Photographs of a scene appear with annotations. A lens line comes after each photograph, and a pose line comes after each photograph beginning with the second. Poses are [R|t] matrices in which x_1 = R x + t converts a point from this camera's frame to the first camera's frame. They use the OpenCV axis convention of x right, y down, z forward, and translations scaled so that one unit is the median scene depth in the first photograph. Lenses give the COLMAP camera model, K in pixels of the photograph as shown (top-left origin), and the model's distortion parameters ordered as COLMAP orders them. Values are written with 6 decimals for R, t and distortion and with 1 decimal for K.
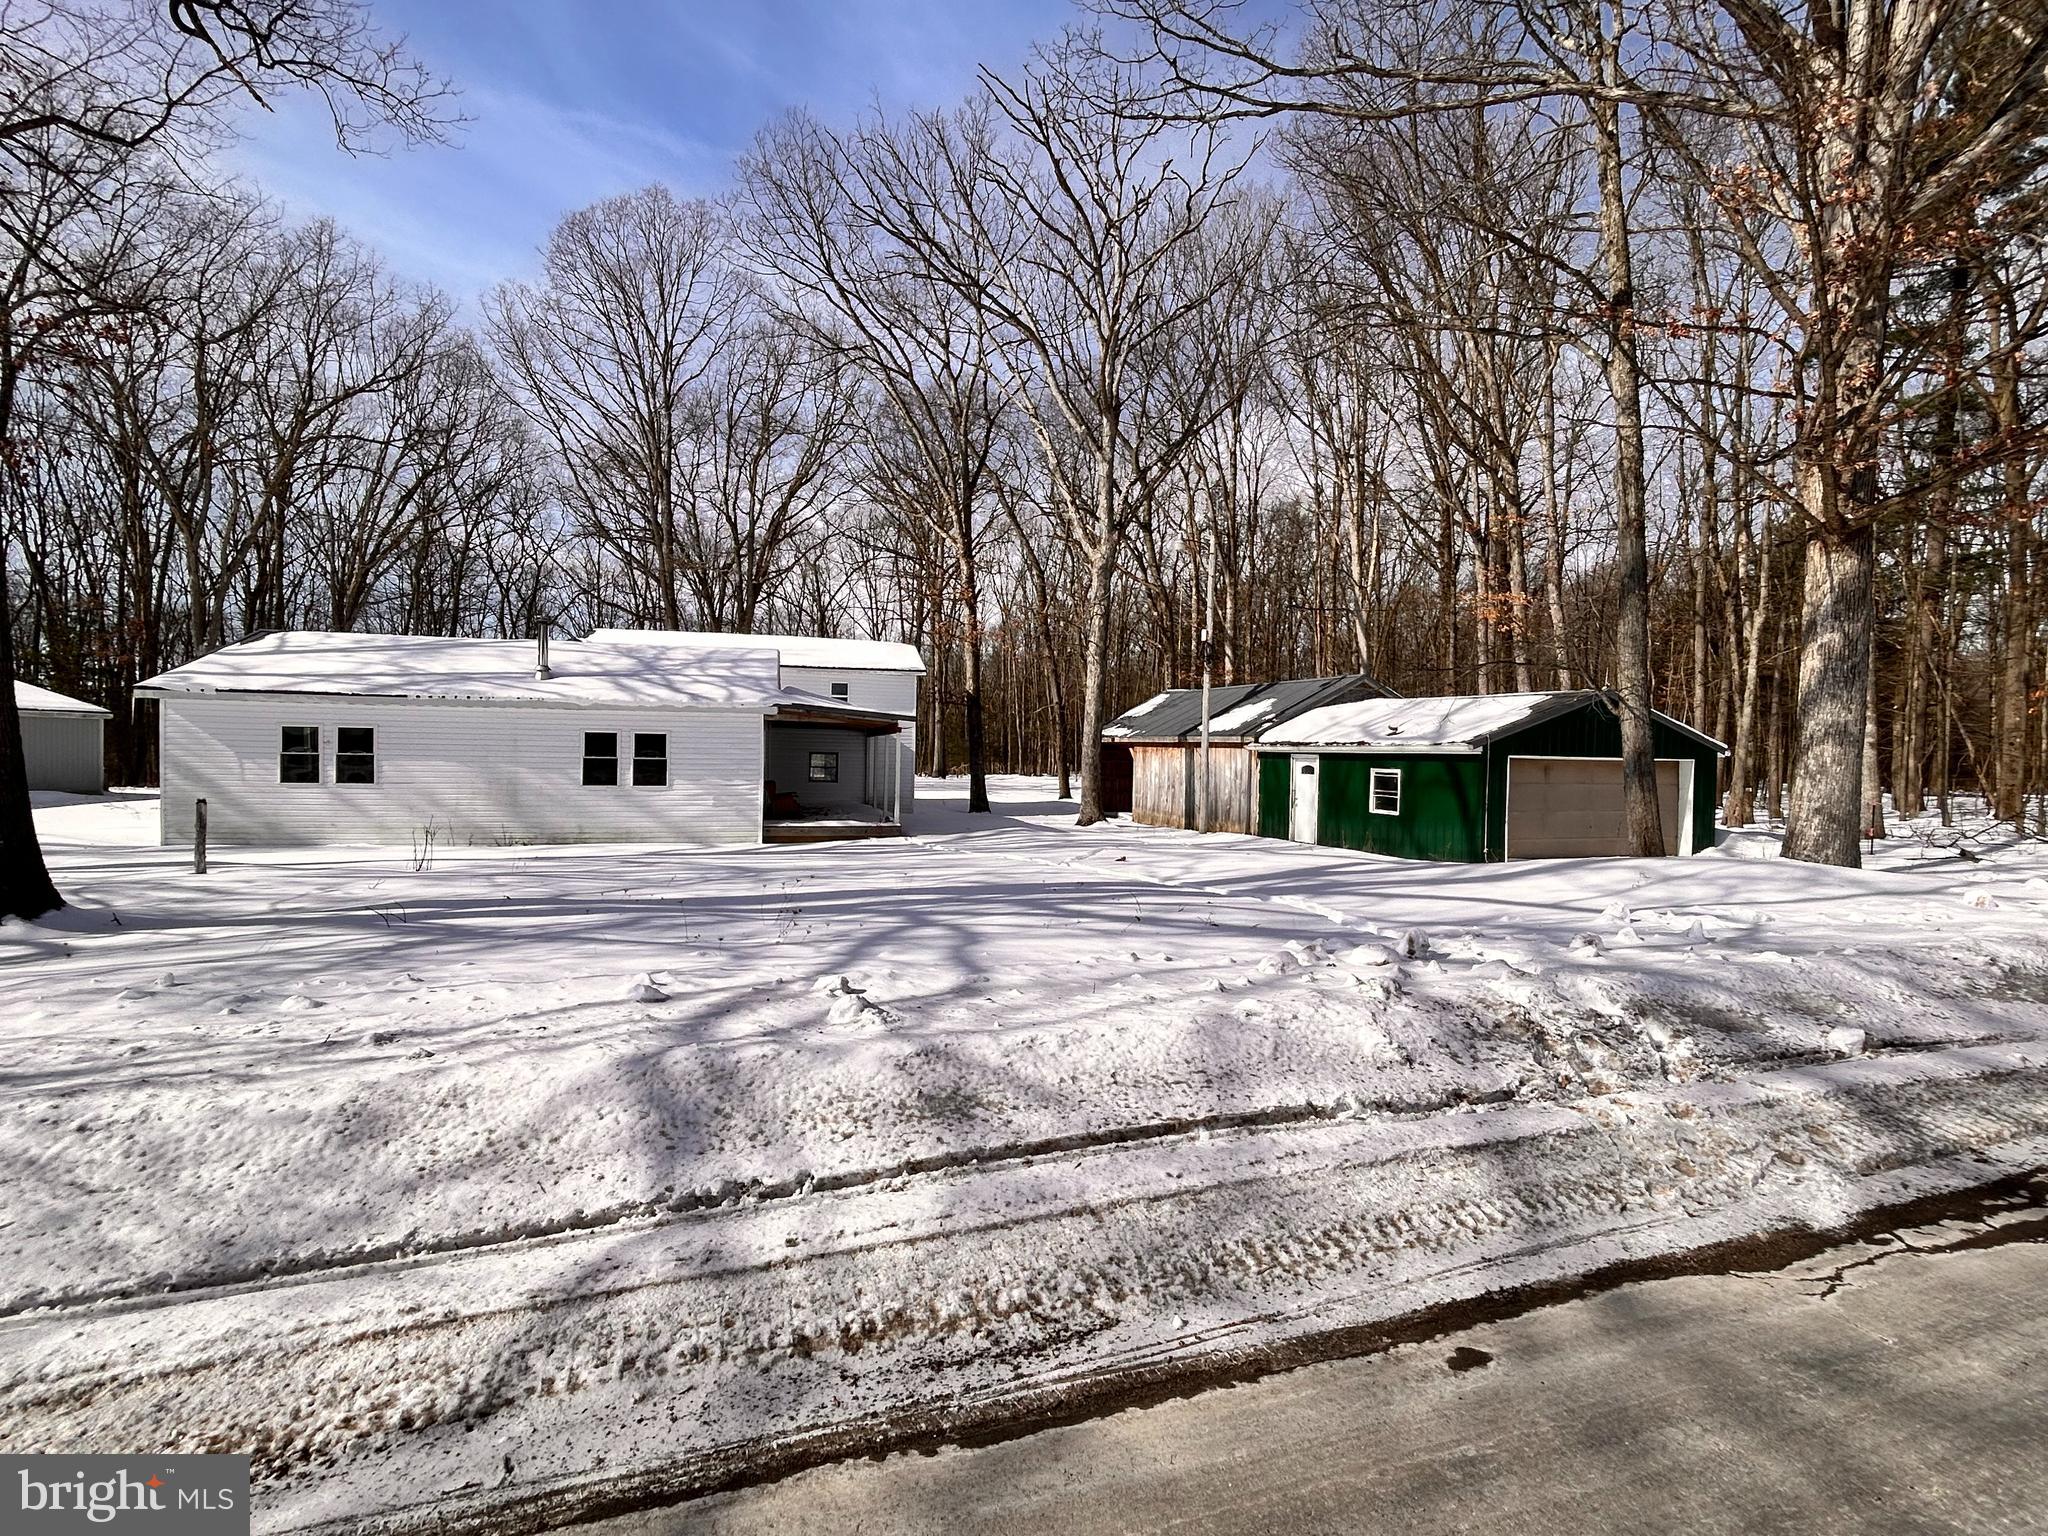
lens RADIAL K [[982.7, 0, 1030.4], [0, 982.7, 780.1], [0, 0, 1]] dist [-0.000275, -0.000864]
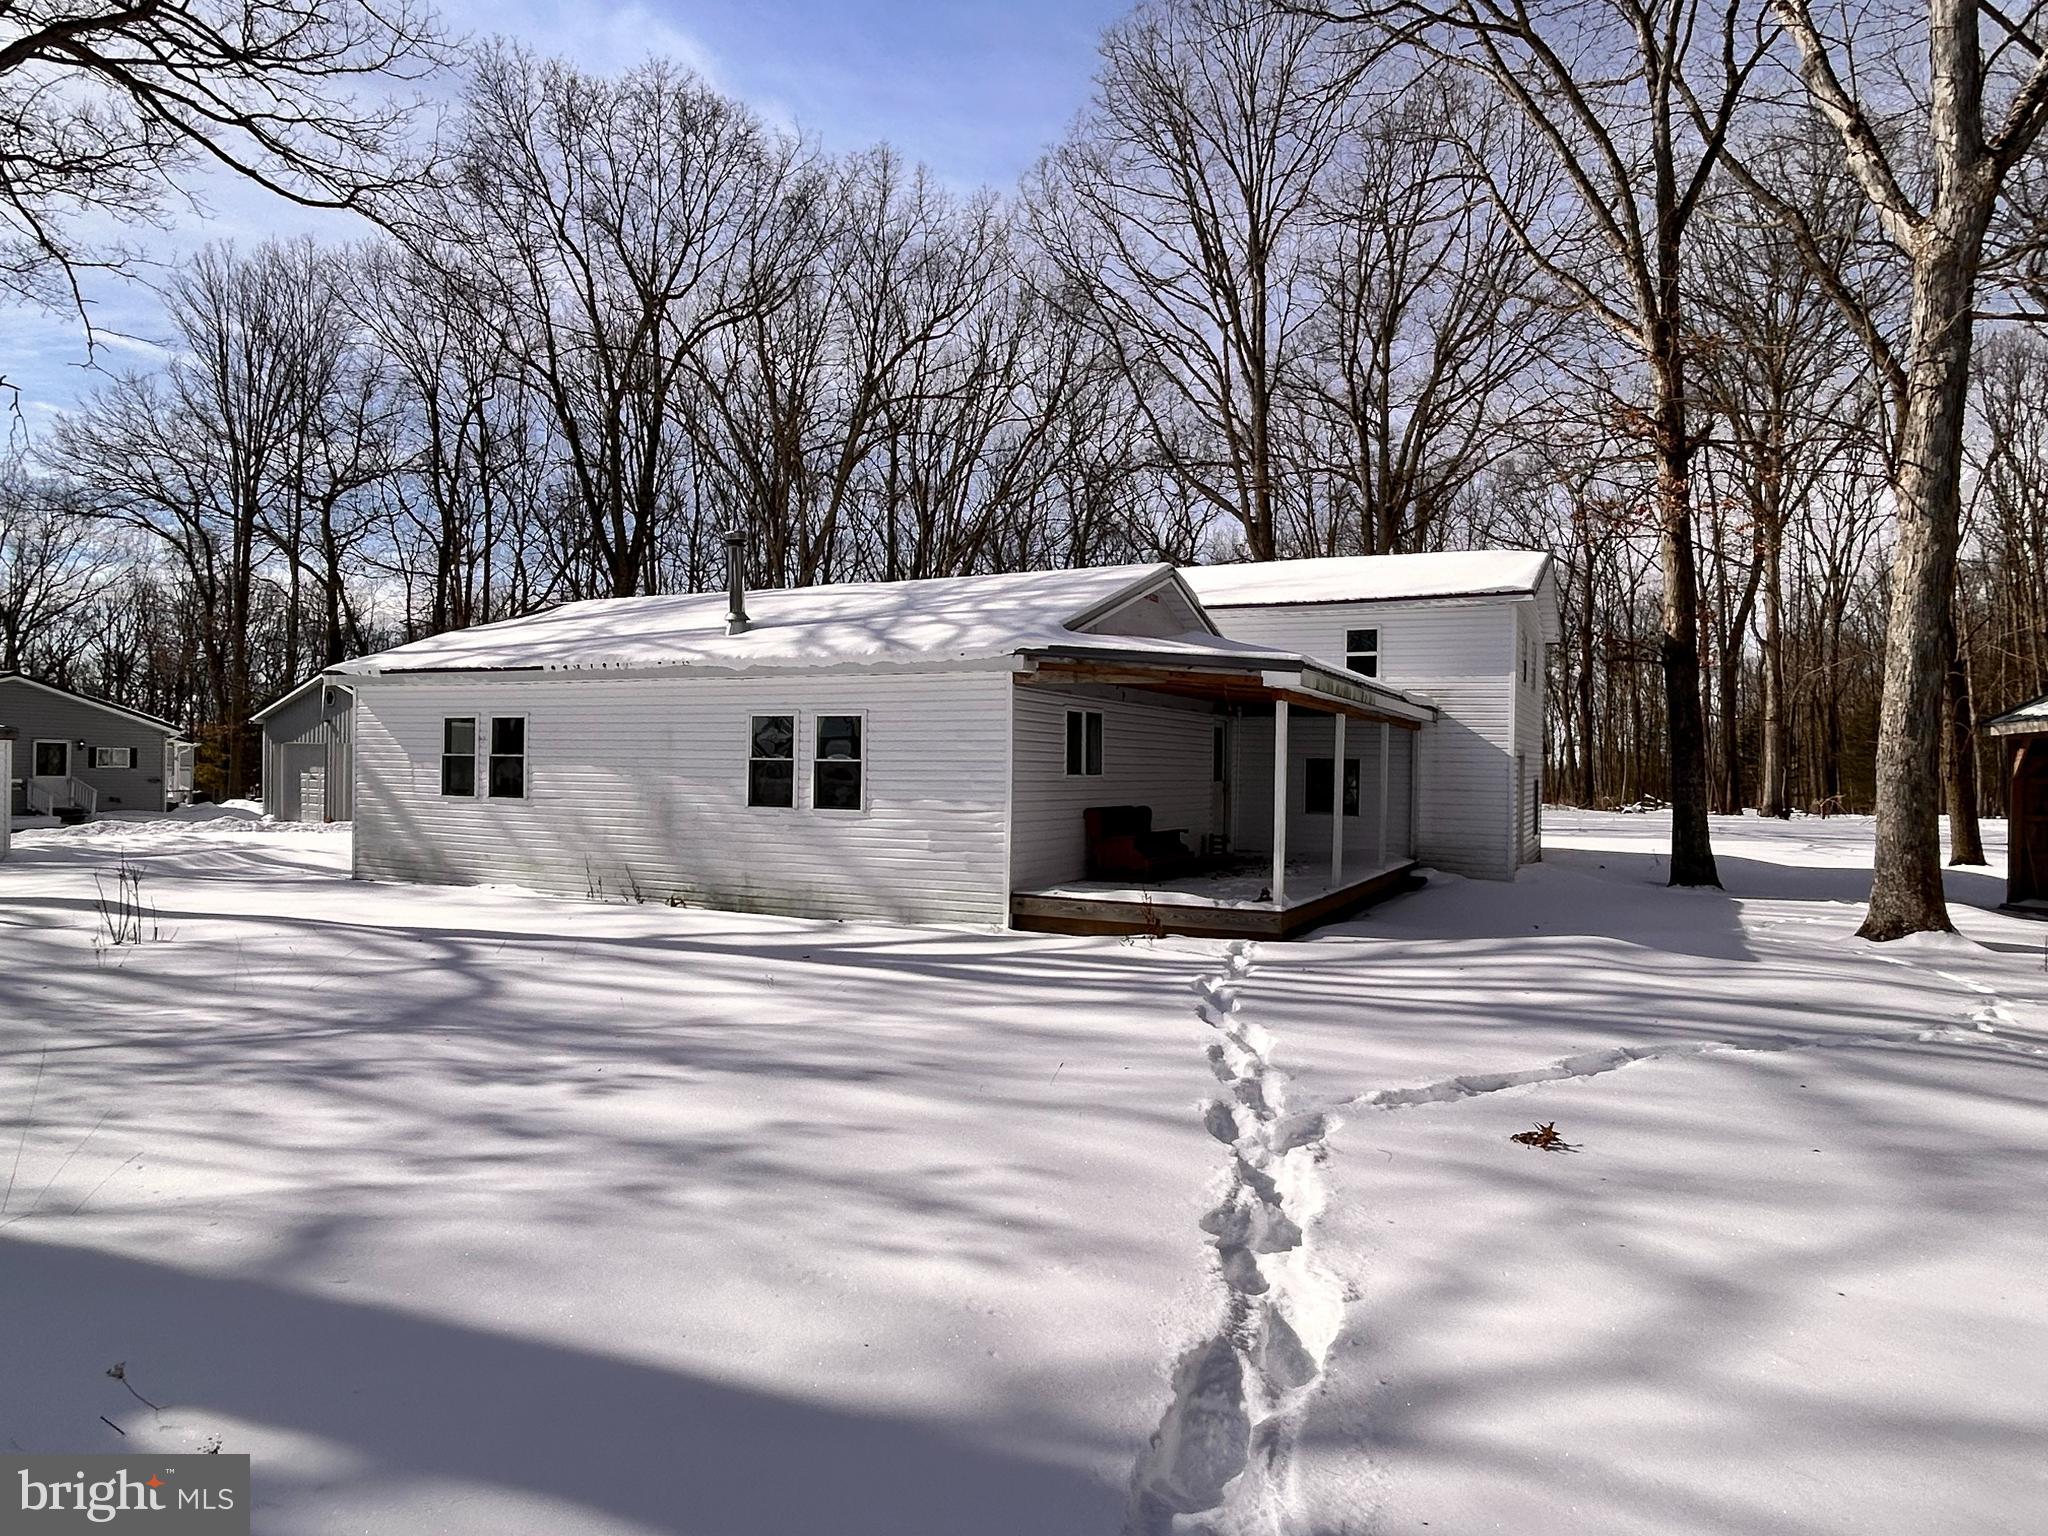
lens RADIAL K [[1241.5, 0, 1024.5], [0, 1241.5, 772.8], [0, 0, 1]] dist [-0.008004, 0.001133]
pose [[0.756407, -0.004705, -0.654085, 0.050810], [-0.020517, 0.999311, -0.030914, 0.001468], [0.653780, 0.036804, 0.755789, 0.180027]]
